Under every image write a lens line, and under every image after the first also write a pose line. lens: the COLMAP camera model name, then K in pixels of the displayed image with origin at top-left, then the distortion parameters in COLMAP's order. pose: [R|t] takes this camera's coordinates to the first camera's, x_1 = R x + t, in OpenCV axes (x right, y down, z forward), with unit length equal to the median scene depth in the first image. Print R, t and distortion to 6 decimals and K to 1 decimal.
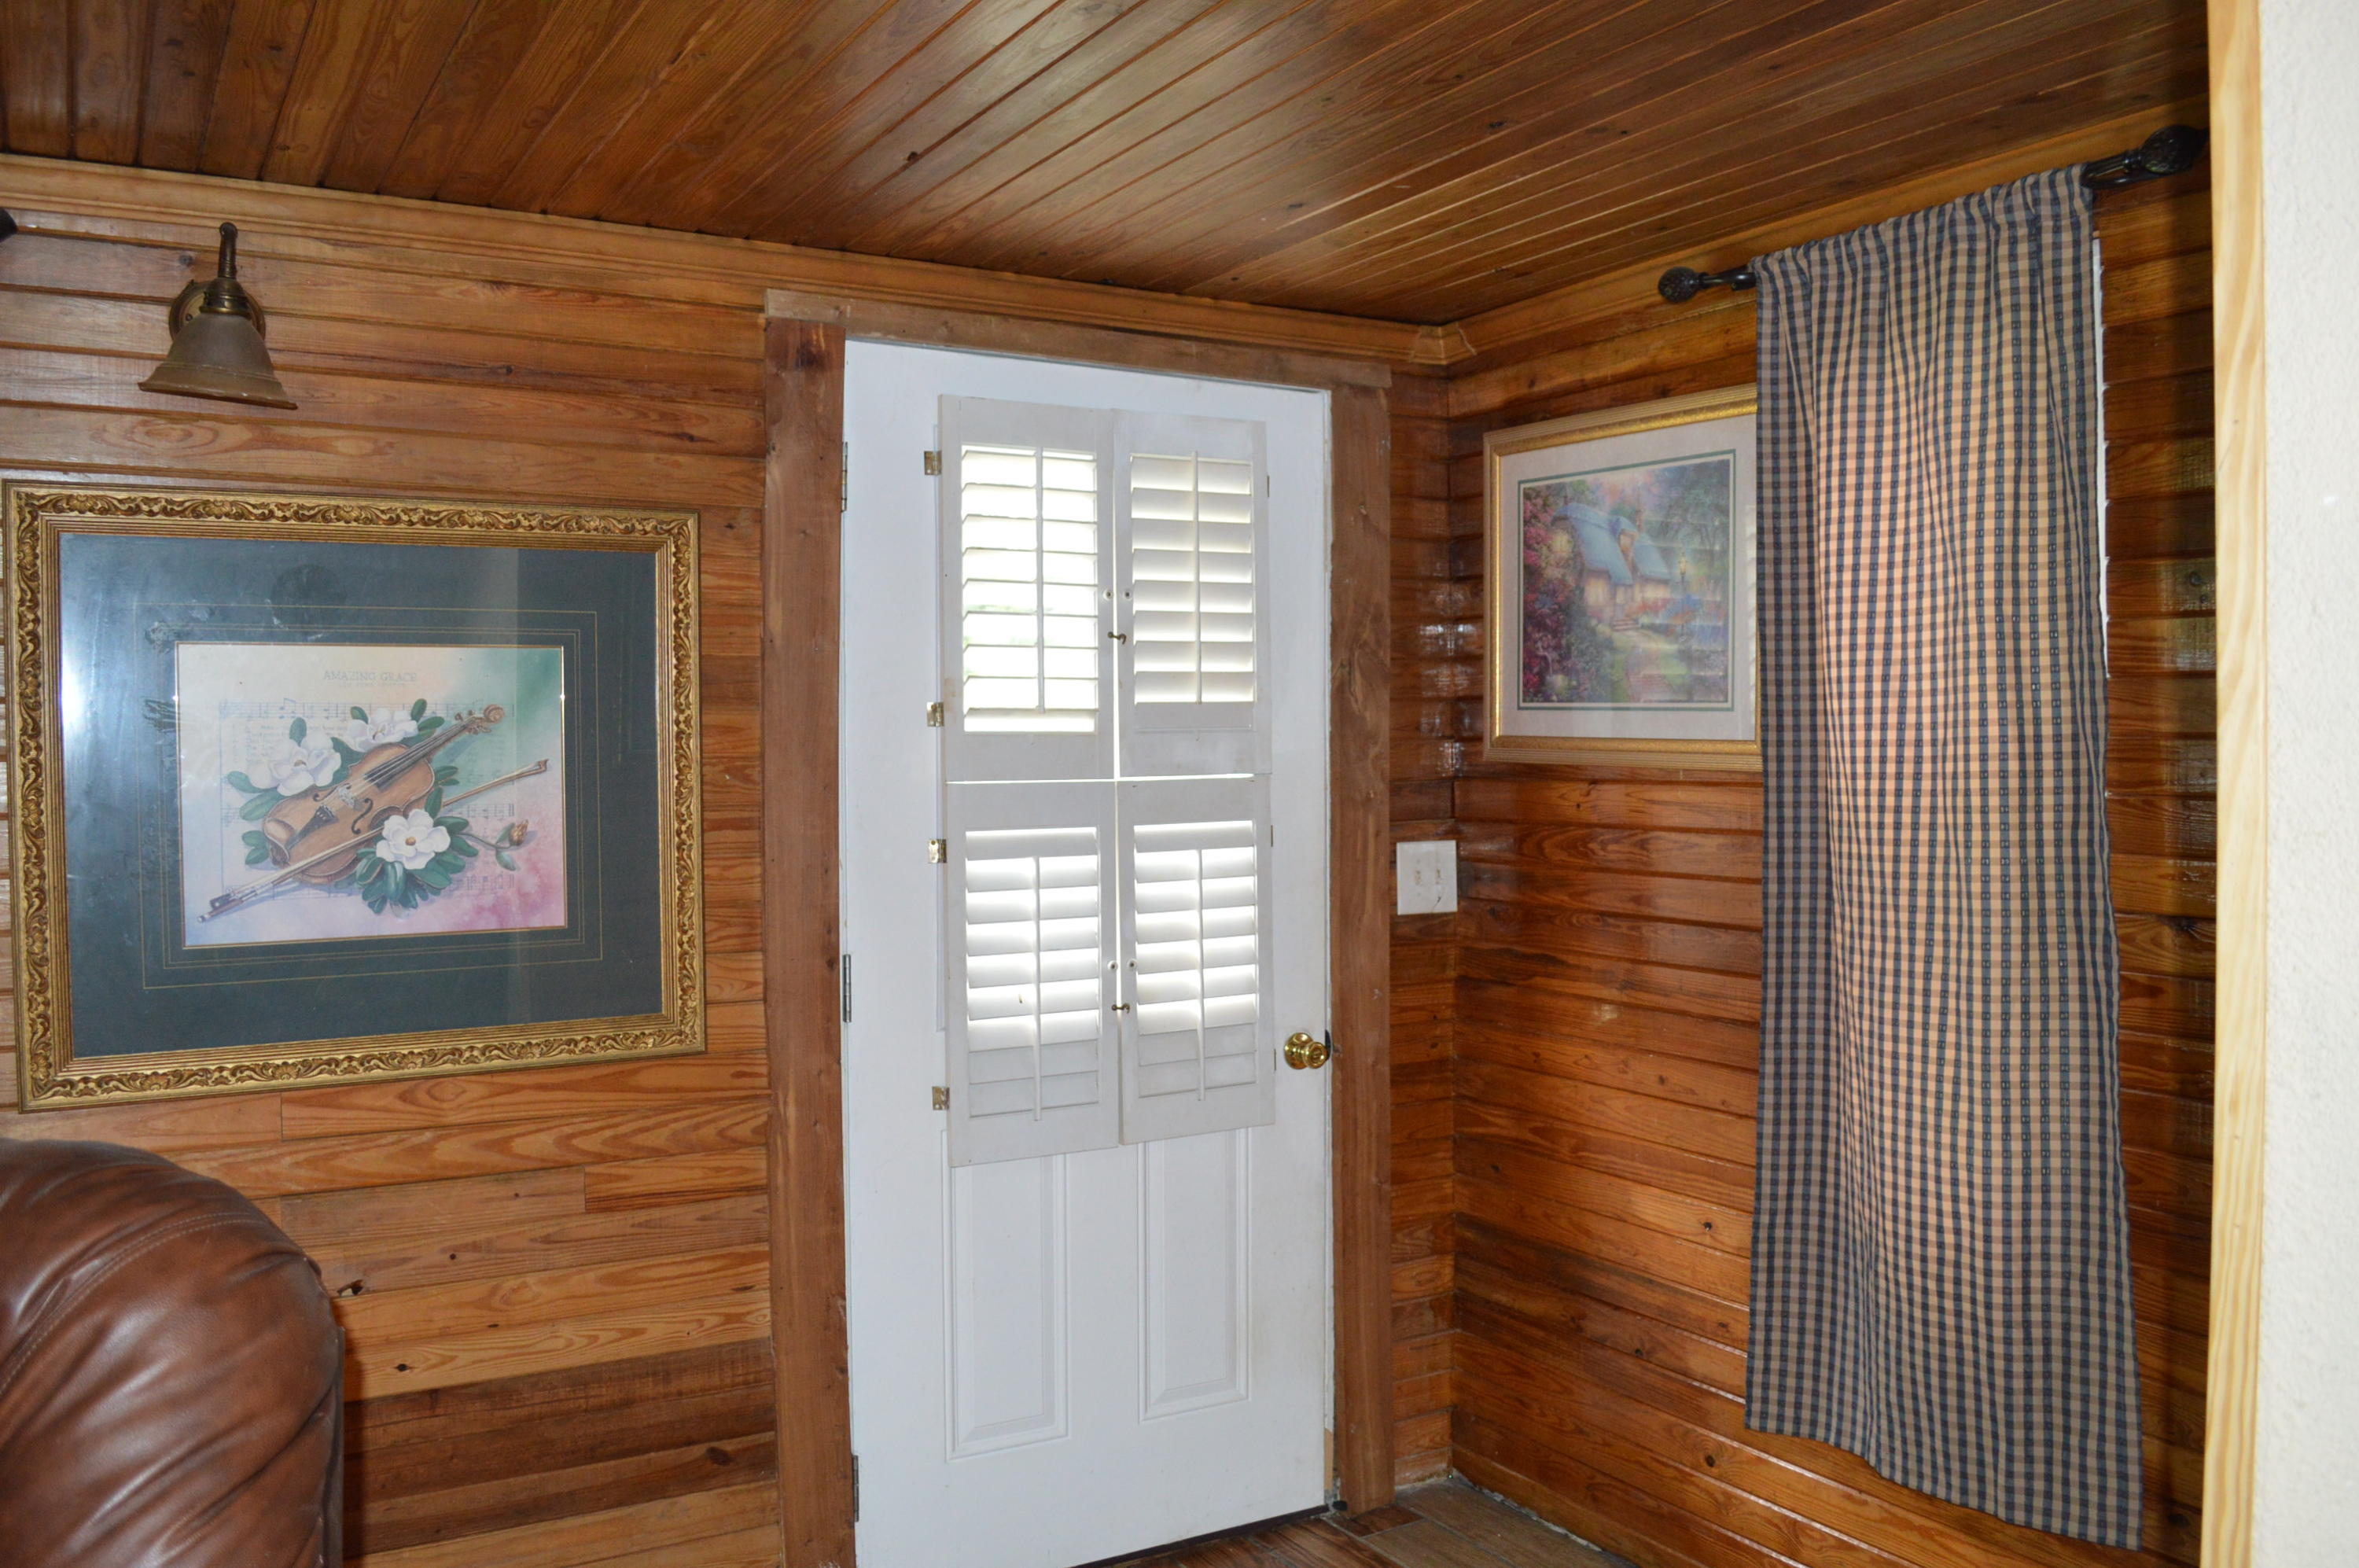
lens RADIAL K [[1869.9, 0, 1174.2], [0, 1869.9, 791.7], [0, 0, 1]] dist [-0.084361, 0.010573]
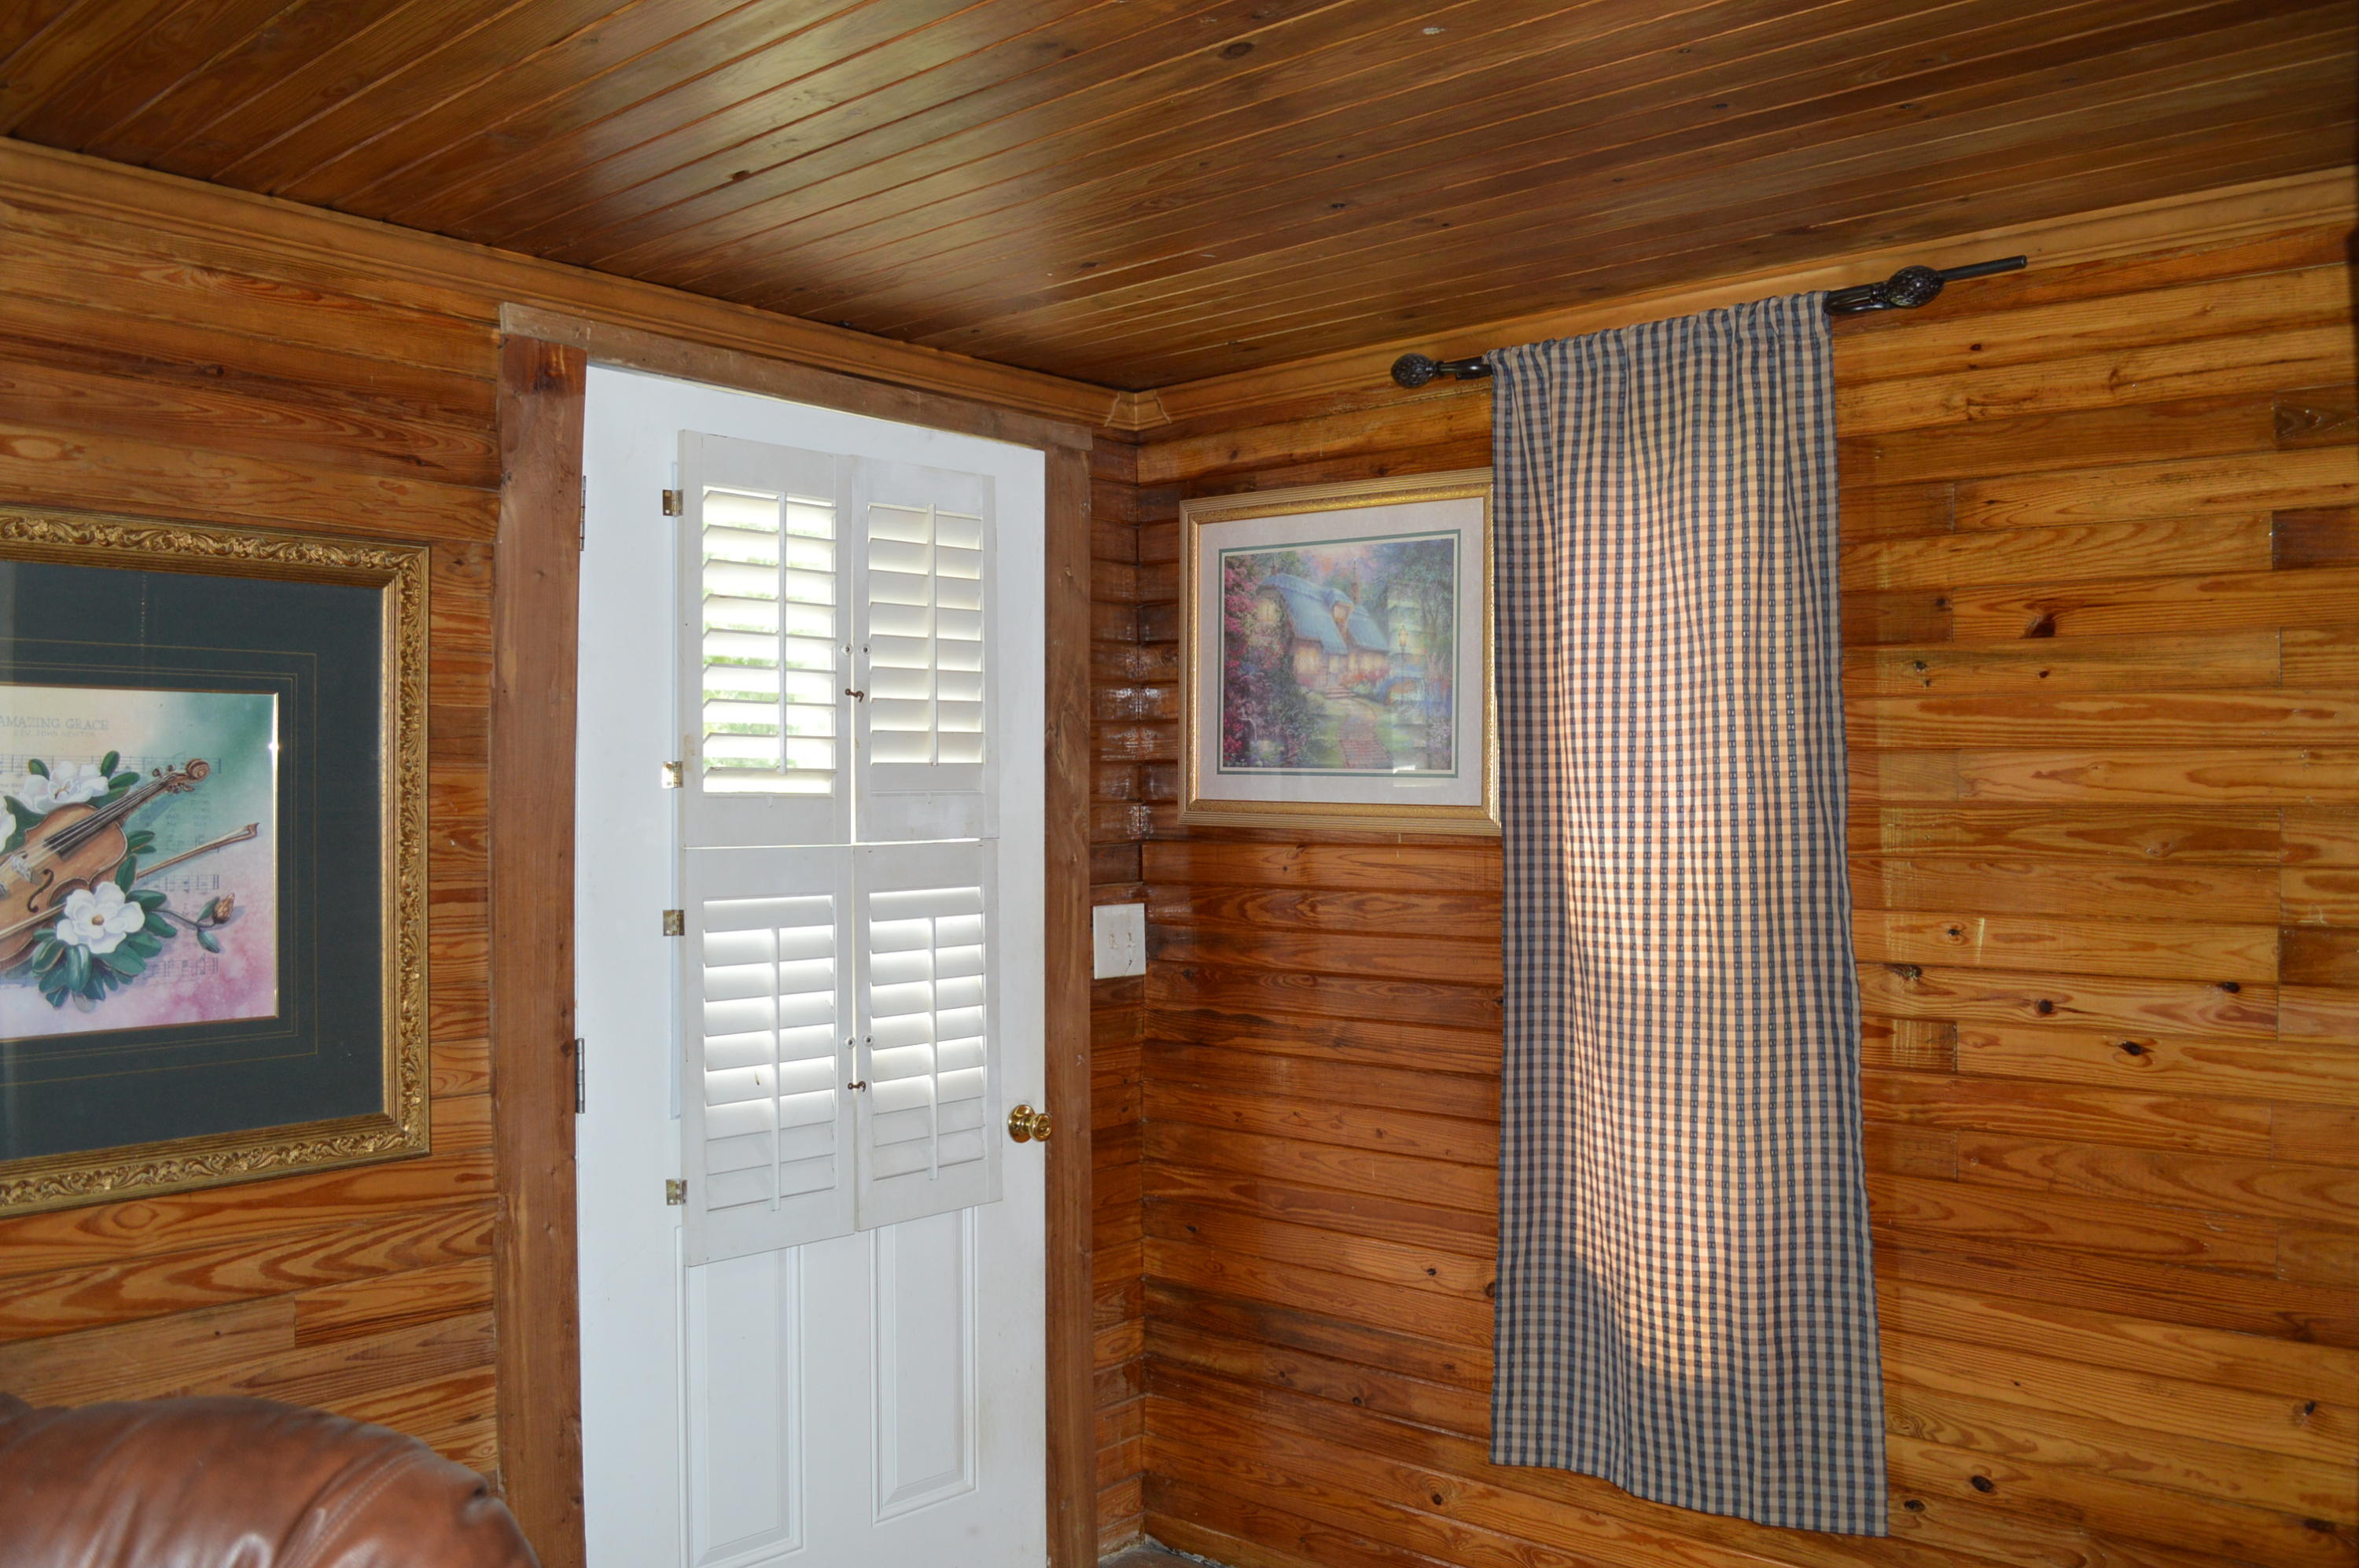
lens RADIAL K [[1869.9, 0, 1174.2], [0, 1869.9, 791.7], [0, 0, 1]] dist [-0.084361, 0.010573]
pose [[0.947166, 0.006066, 0.320686, -0.194782], [0.003793, 0.999539, -0.030111, -0.004409], [-0.320720, 0.029737, 0.946707, 0.052168]]
